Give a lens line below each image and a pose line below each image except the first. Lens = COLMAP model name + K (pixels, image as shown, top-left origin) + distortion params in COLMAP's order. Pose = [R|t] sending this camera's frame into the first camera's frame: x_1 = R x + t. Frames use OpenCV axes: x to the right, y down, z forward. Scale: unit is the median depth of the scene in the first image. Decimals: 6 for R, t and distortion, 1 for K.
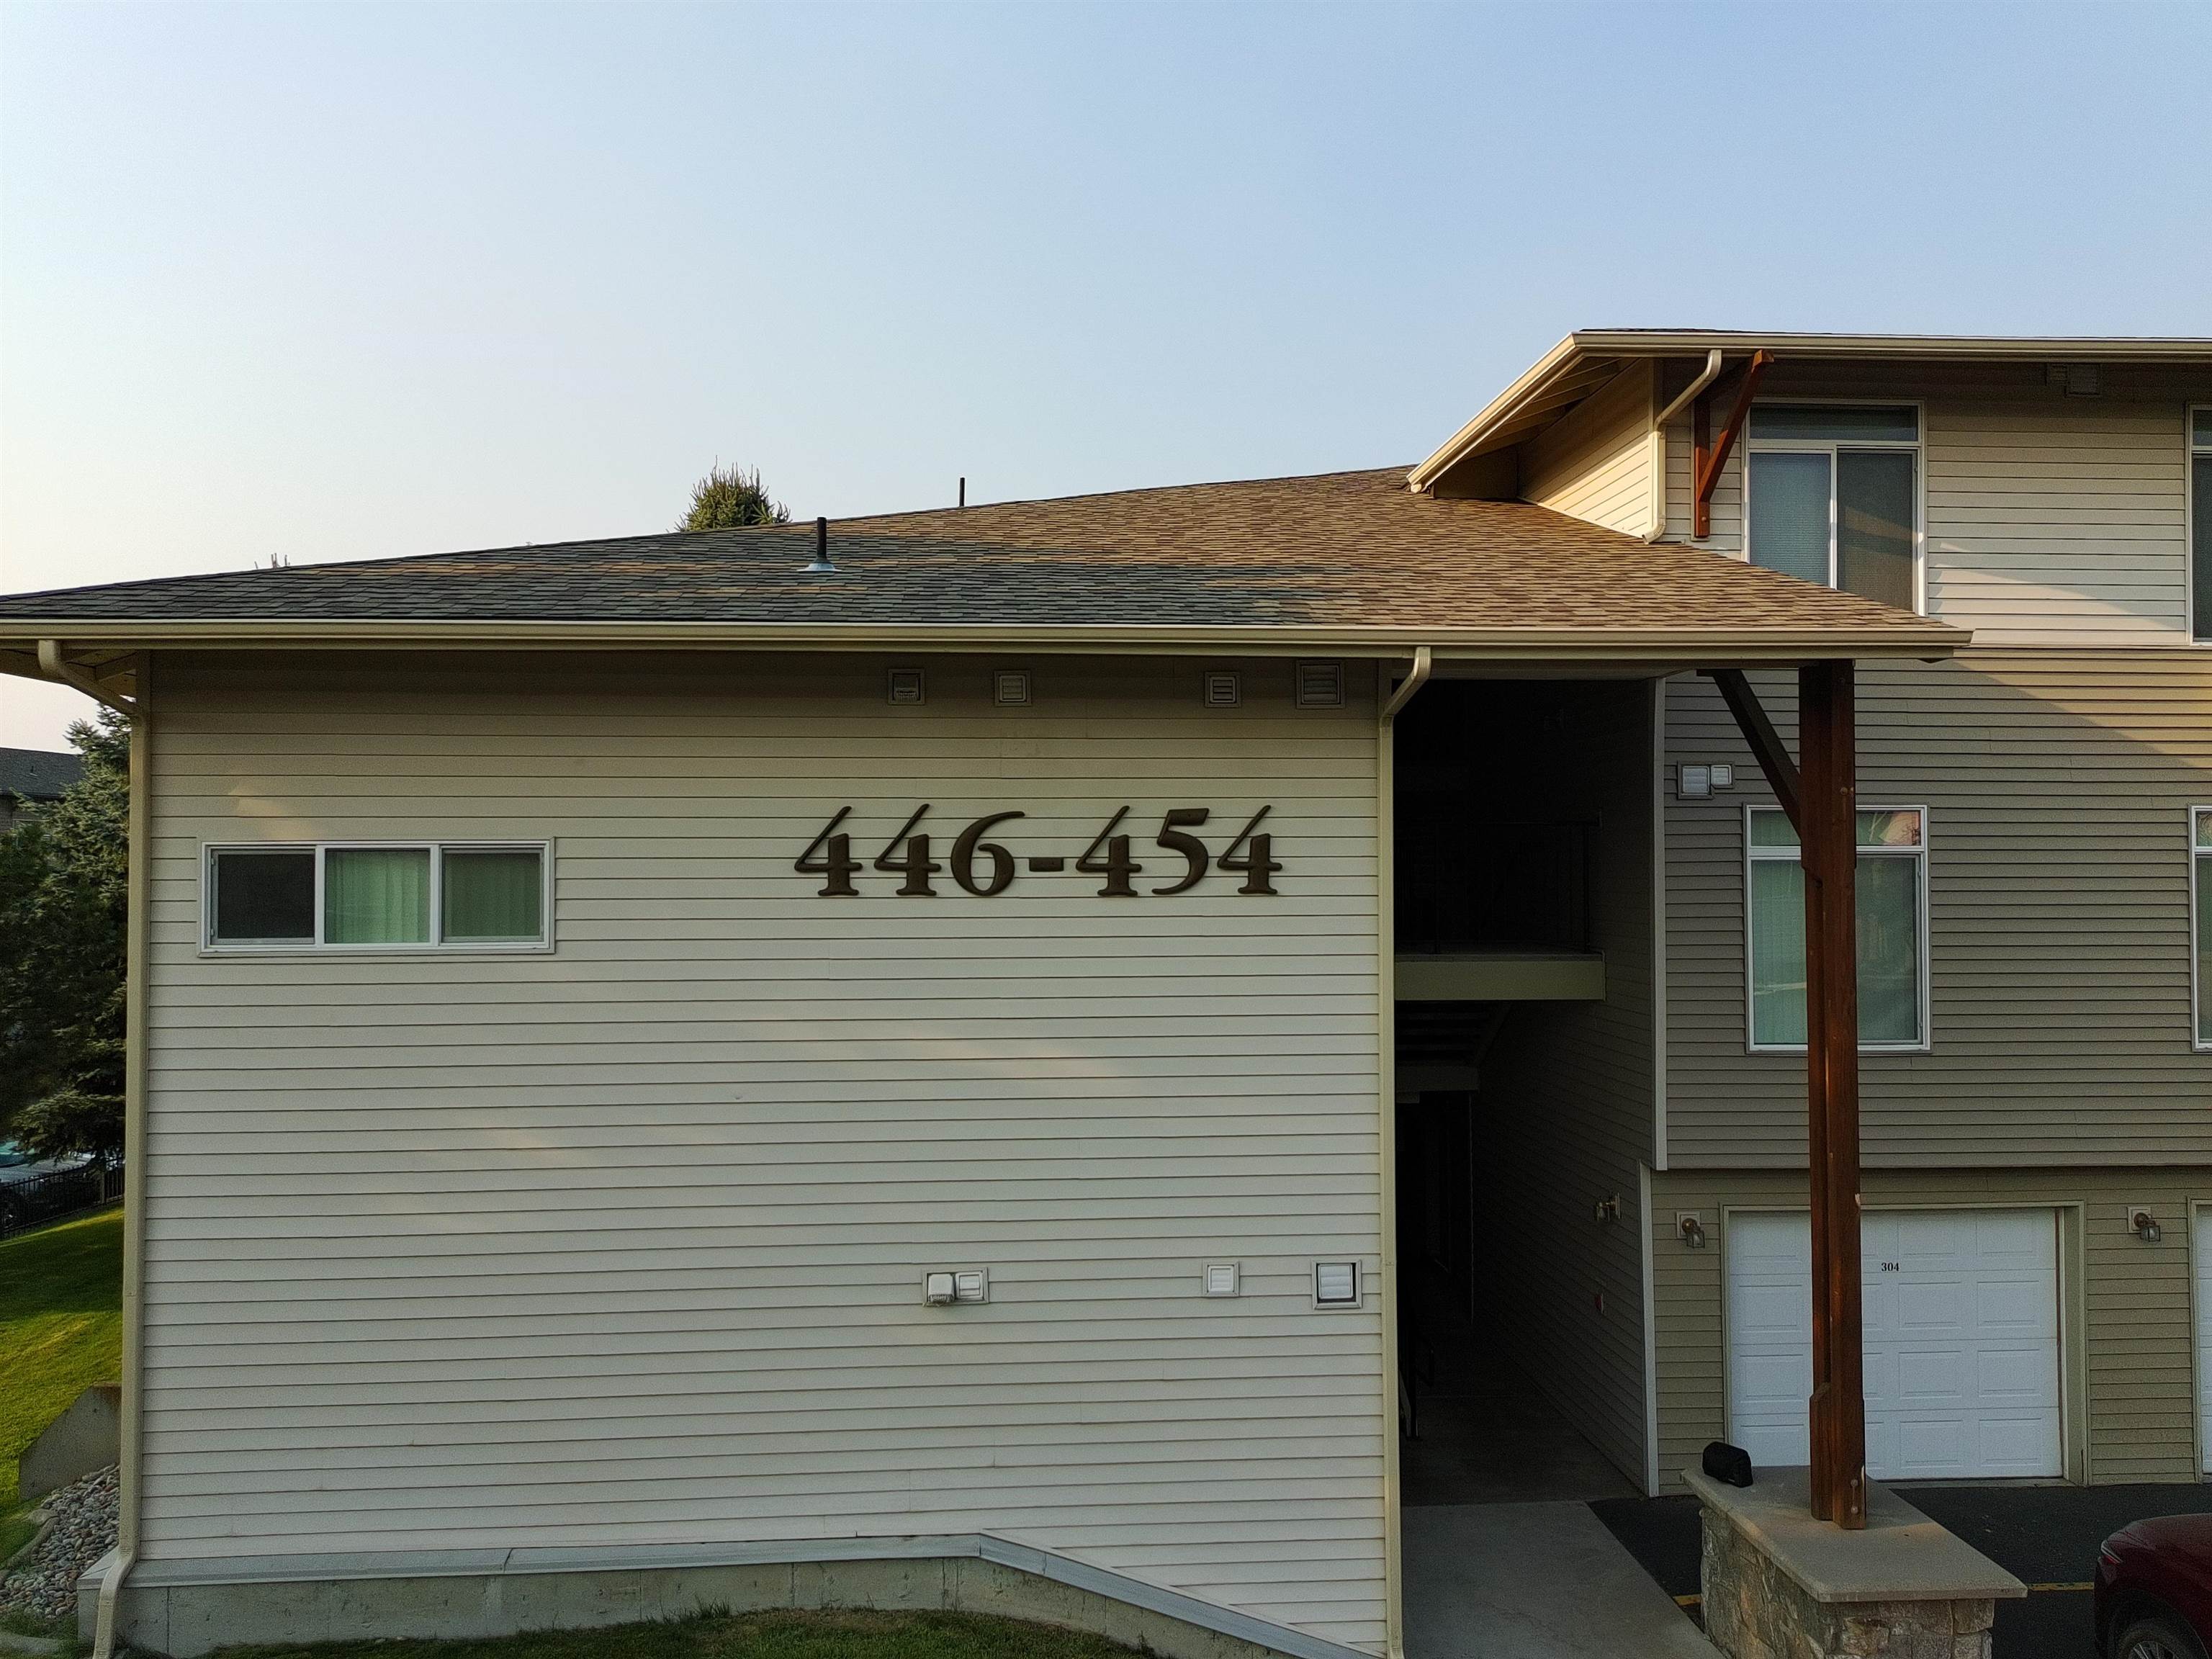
lens RADIAL K [[1549.6, 0, 1106.0], [0, 1549.6, 829.5], [0, 0, 1]] dist [0.051543, -0.056290]
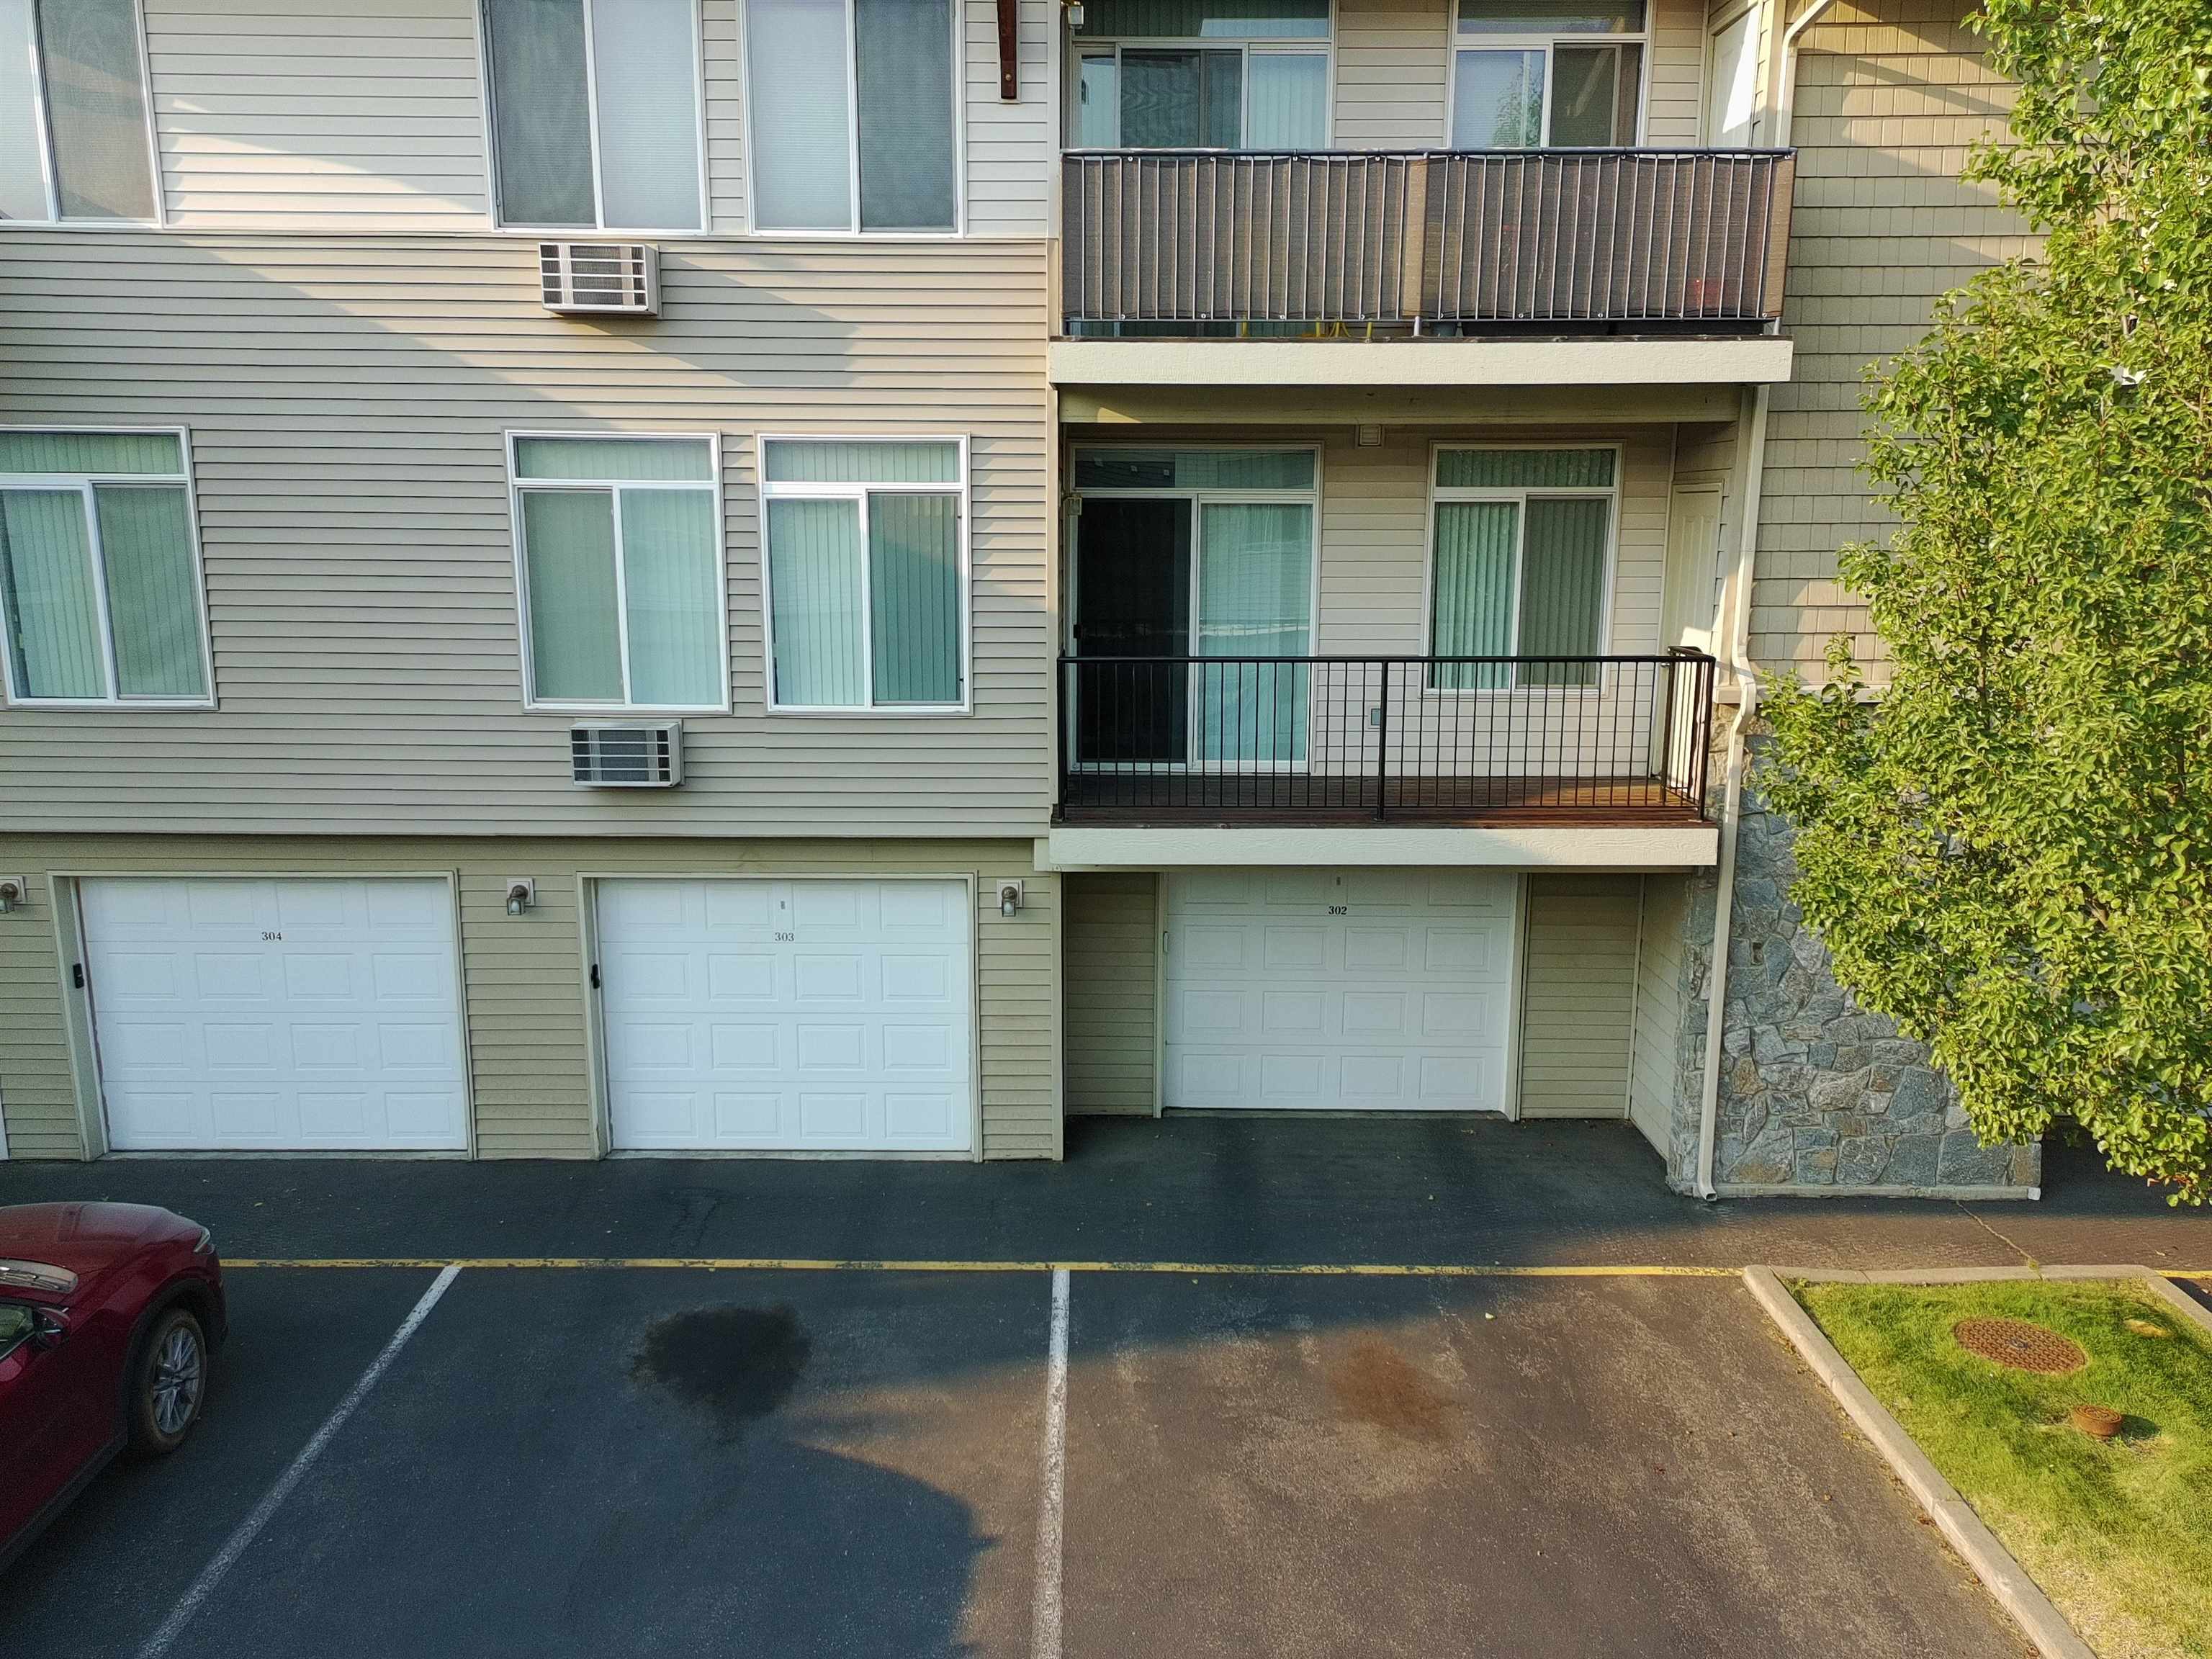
lens RADIAL K [[1549.6, 0, 1106.0], [0, 1549.6, 829.5], [0, 0, 1]] dist [0.051543, -0.056290]
pose [[0.998470, 0.016670, -0.052714, 1.058691], [-0.004864, 0.976250, 0.216593, 0.011663], [0.055073, -0.216006, 0.974838, 0.129734]]
